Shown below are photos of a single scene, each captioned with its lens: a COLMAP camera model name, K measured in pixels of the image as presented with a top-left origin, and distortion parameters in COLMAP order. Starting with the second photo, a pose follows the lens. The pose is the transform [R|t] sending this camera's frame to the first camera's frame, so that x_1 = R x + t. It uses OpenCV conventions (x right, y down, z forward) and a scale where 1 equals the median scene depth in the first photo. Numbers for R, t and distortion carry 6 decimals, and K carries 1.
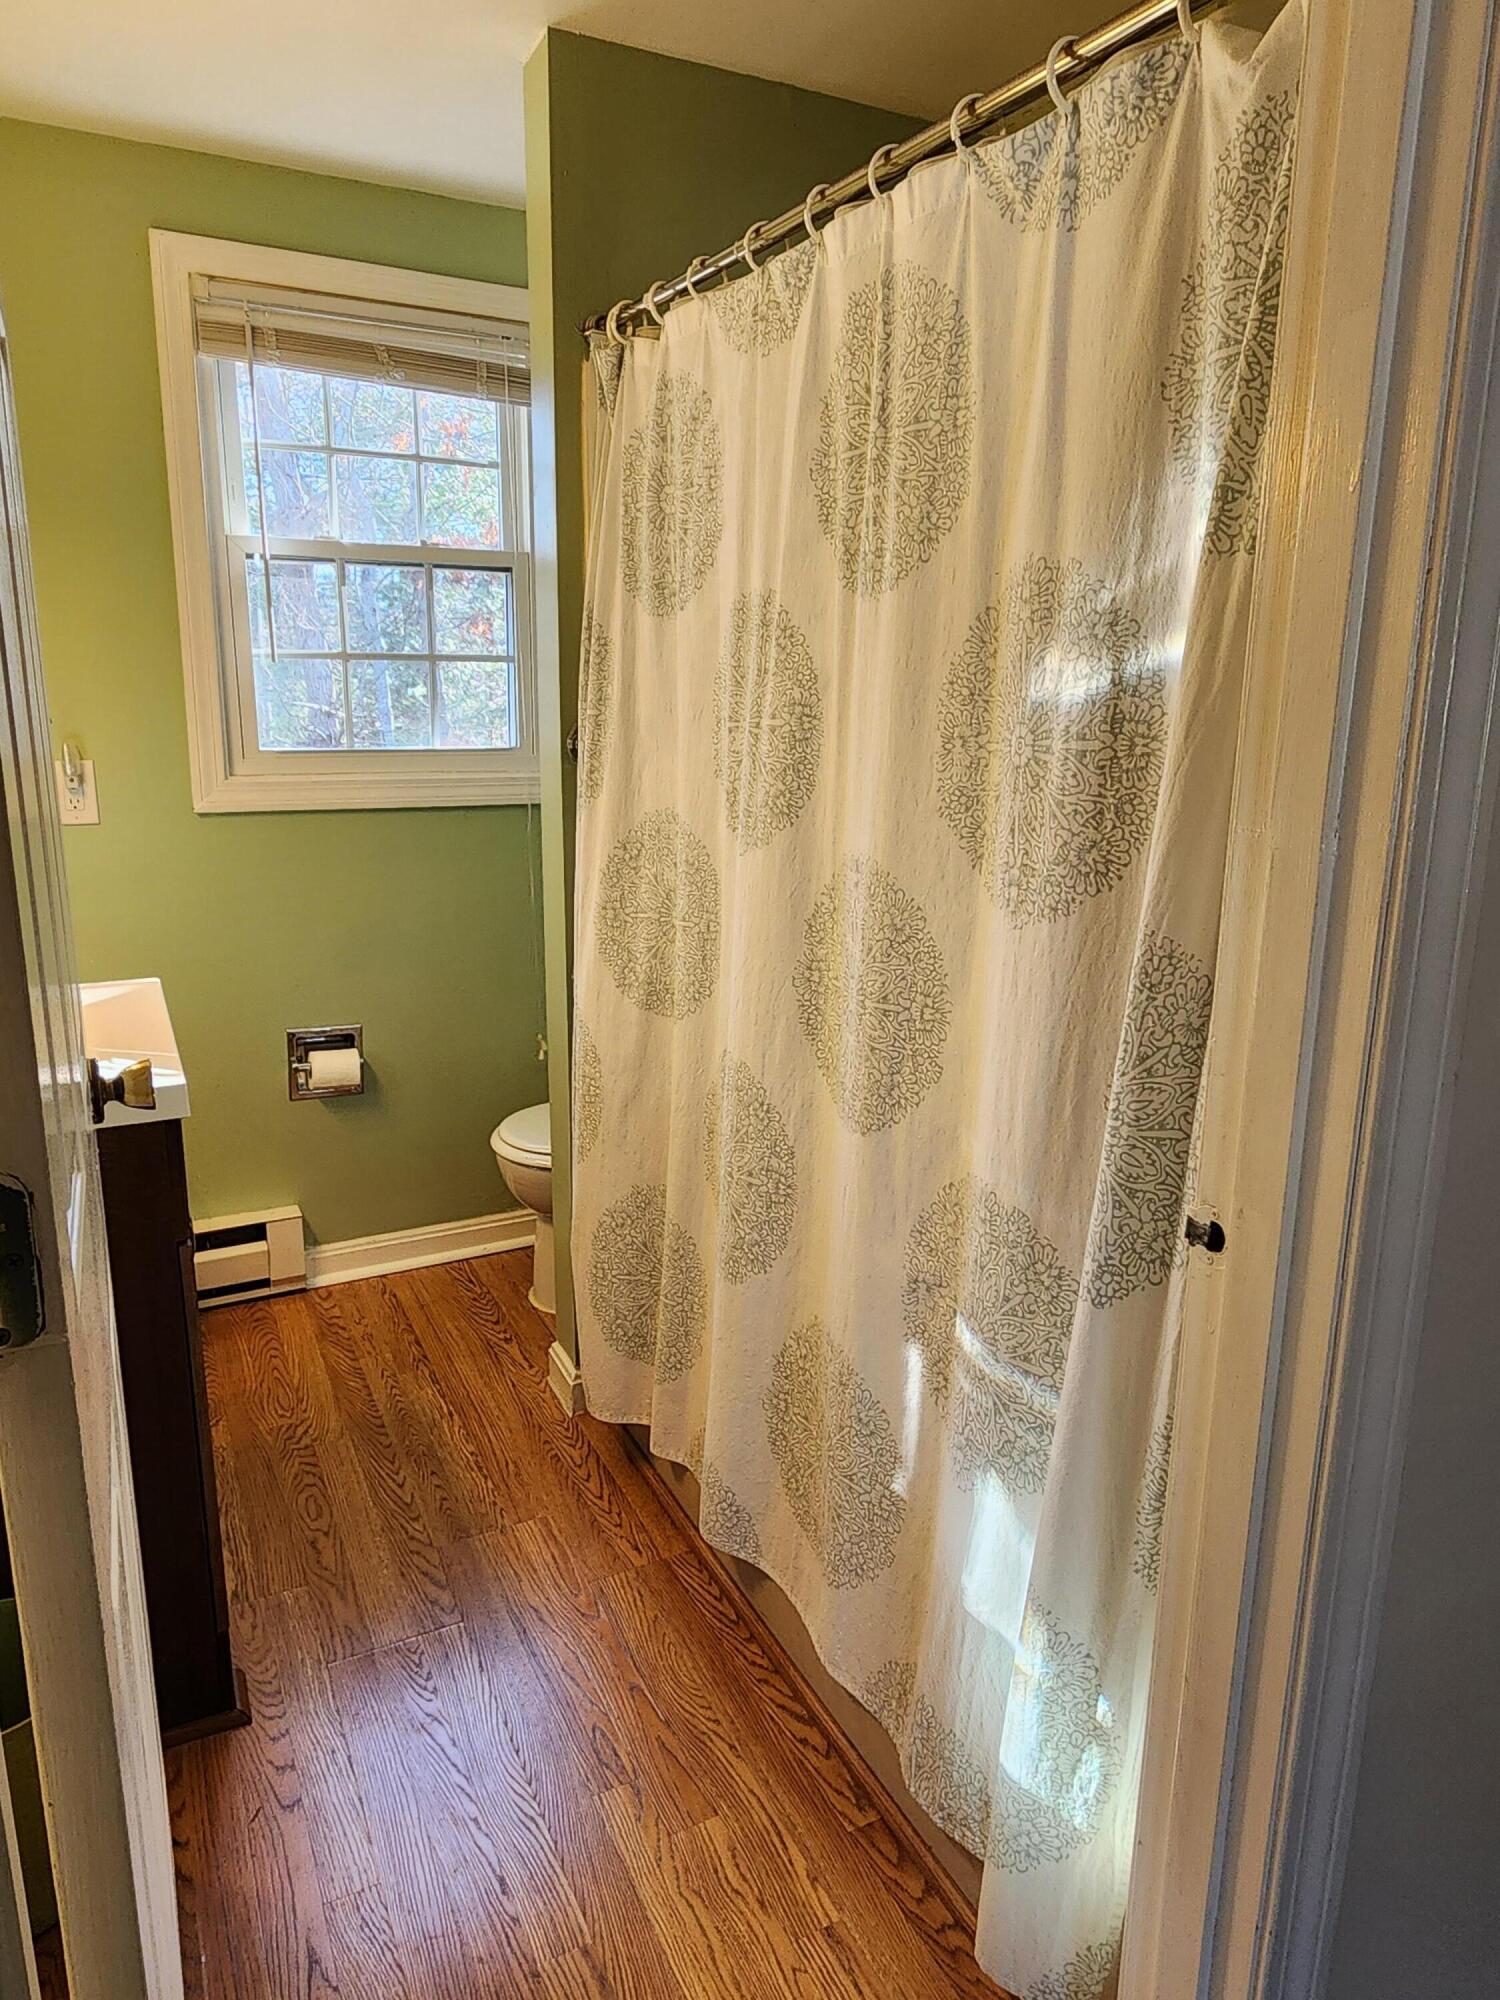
lens RADIAL K [[1294.6, 0, 751.1], [0, 1294.6, 969.4], [0, 0, 1]] dist [0.001891, -0.005688]
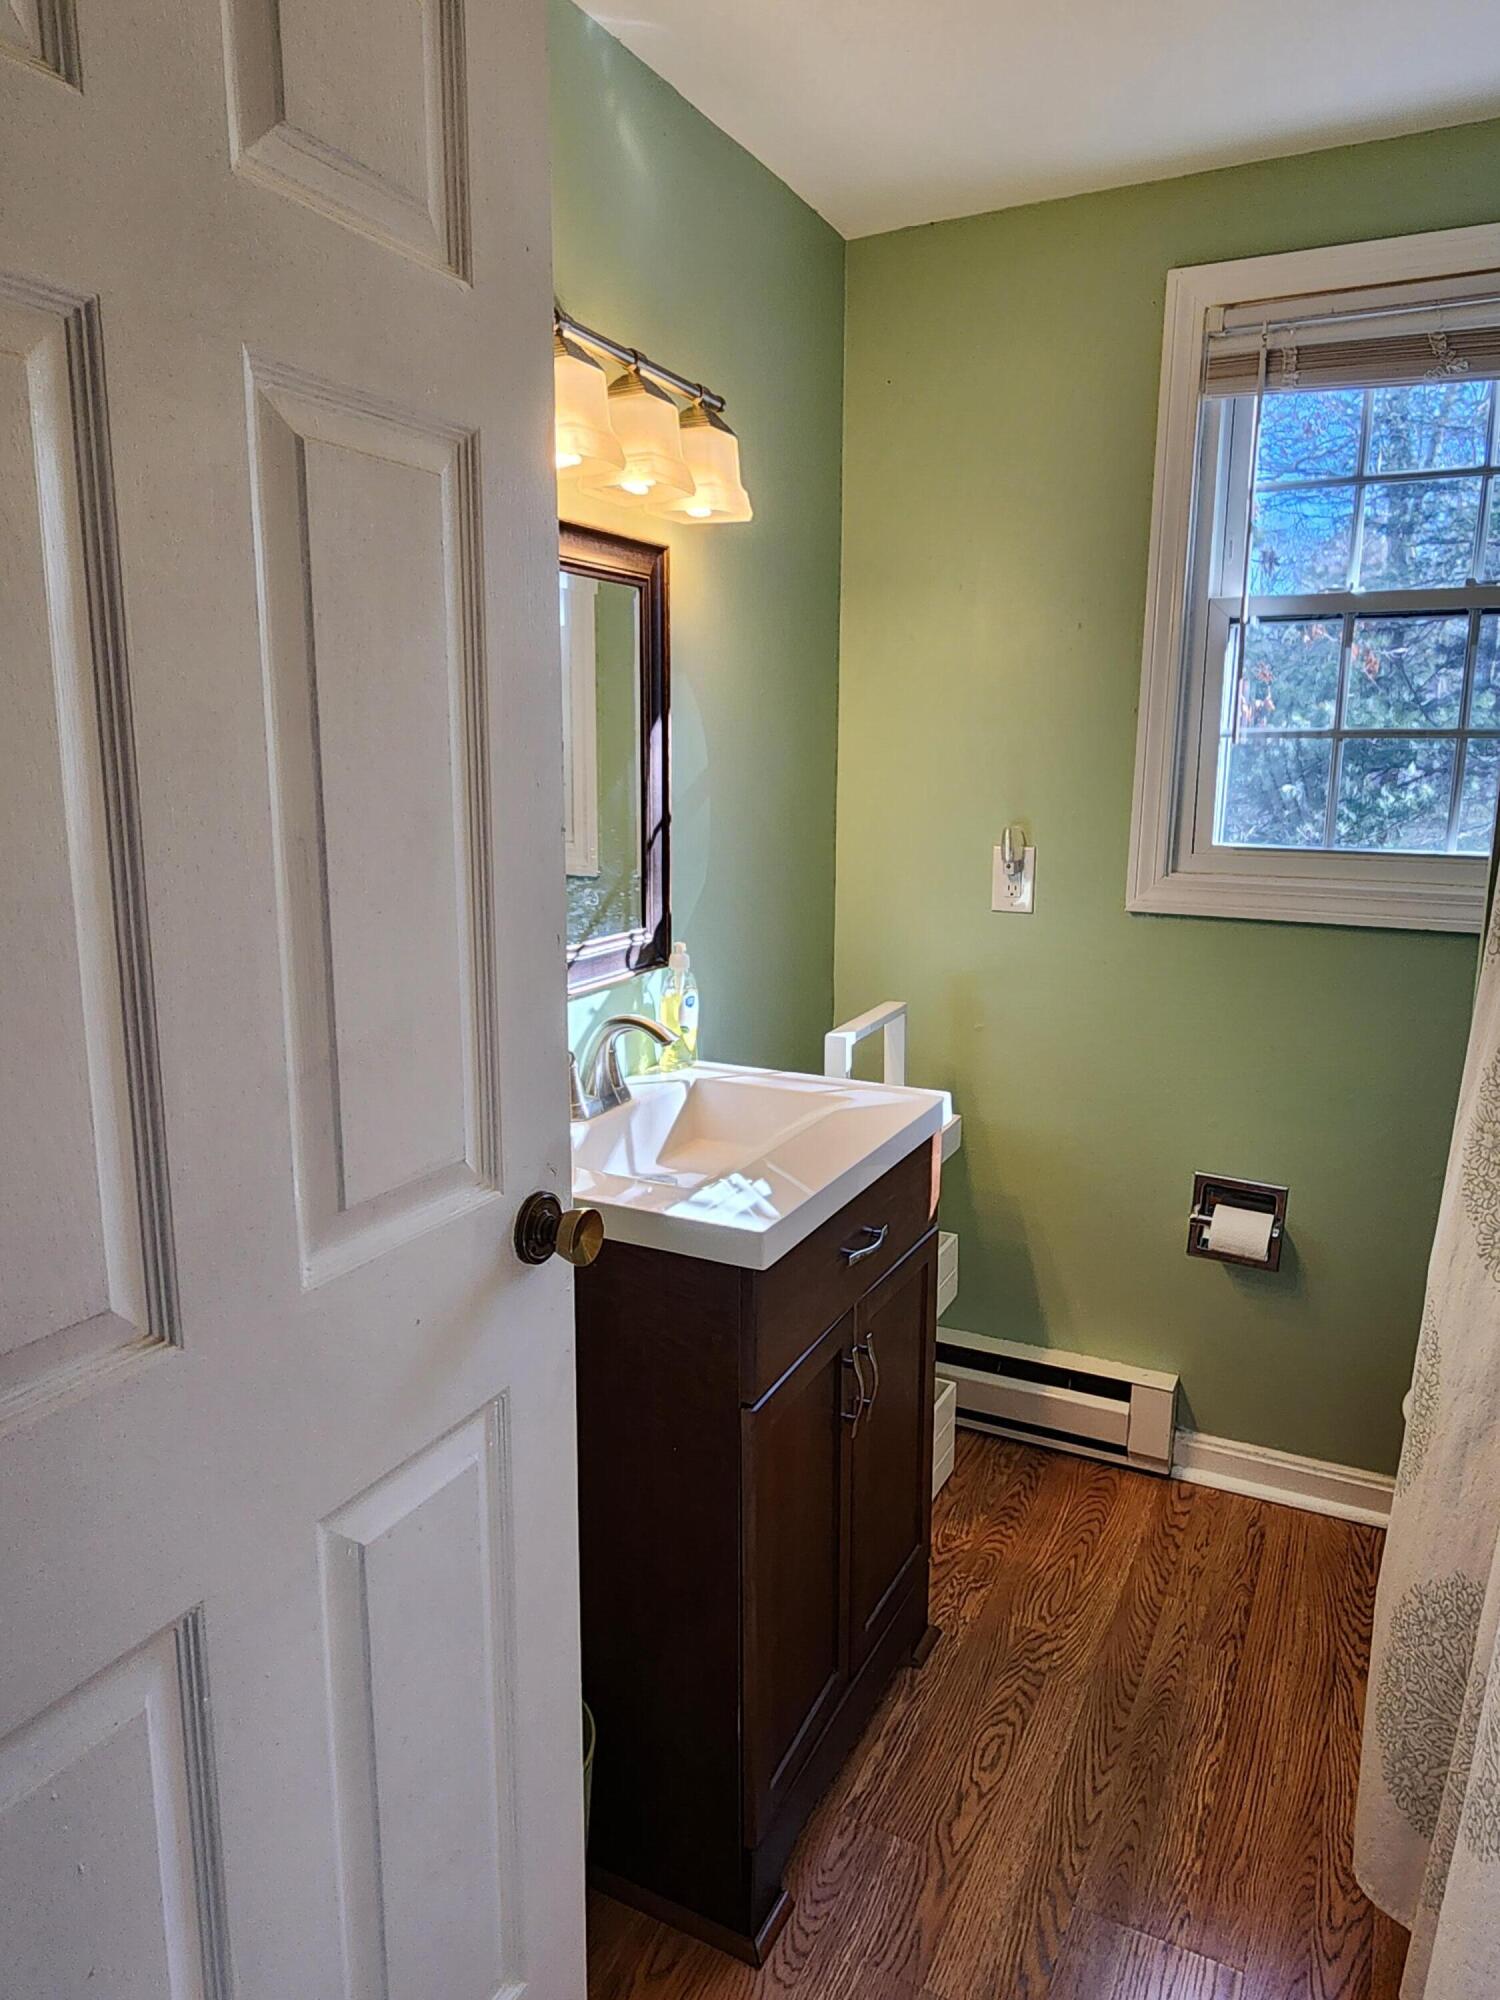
lens RADIAL K [[1294.6, 0, 751.1], [0, 1294.6, 969.4], [0, 0, 1]] dist [0.001891, -0.005688]
pose [[0.586427, 0.130799, -0.799372, 0.139793], [-0.168886, 0.984931, 0.037265, -0.070291], [0.792200, 0.113150, 0.599680, 0.260658]]
